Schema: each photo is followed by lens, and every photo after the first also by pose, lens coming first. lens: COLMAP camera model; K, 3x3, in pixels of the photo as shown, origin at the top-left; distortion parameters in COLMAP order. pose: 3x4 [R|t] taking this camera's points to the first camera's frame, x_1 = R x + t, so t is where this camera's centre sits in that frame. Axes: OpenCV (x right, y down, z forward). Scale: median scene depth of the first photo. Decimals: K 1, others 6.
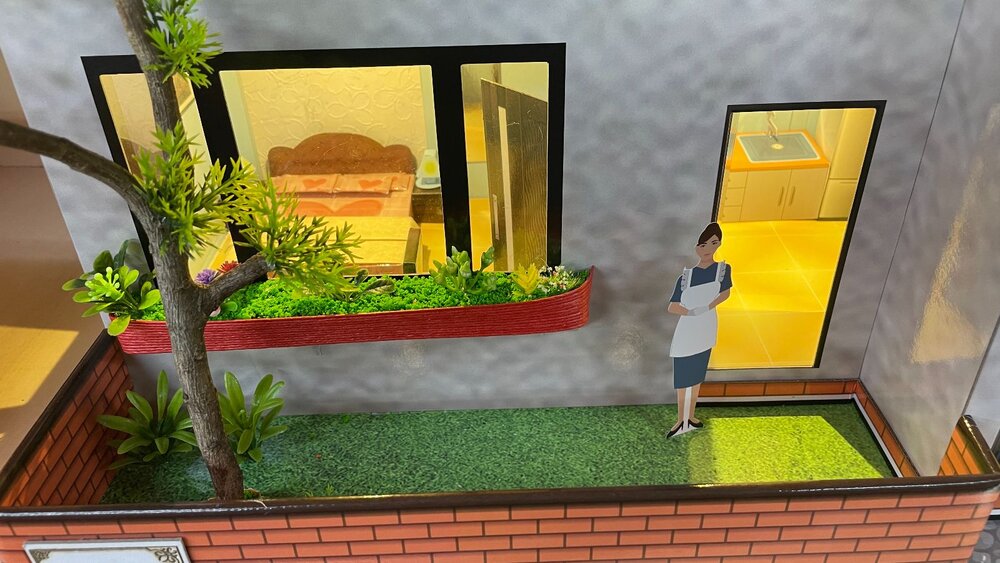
lens RADIAL K [[755.4, 0, 500.0], [0, 755.4, 281.5], [0, 0, 1]] dist [0.068585, -0.111680]
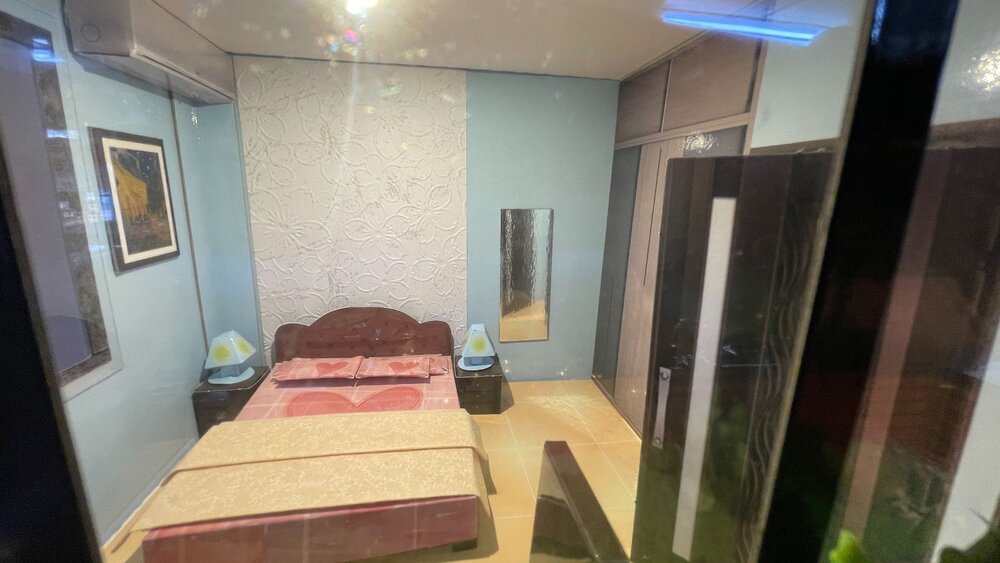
lens RADIAL K [[403.2, 0, 500.0], [0, 403.2, 281.5], [0, 0, 1]] dist [-0.000724, -0.000042]
pose [[0.985628, 0.015373, 0.168230, -0.143515], [0.045290, 0.935346, -0.350822, -0.058019], [-0.162747, 0.353399, 0.921207, 0.553109]]
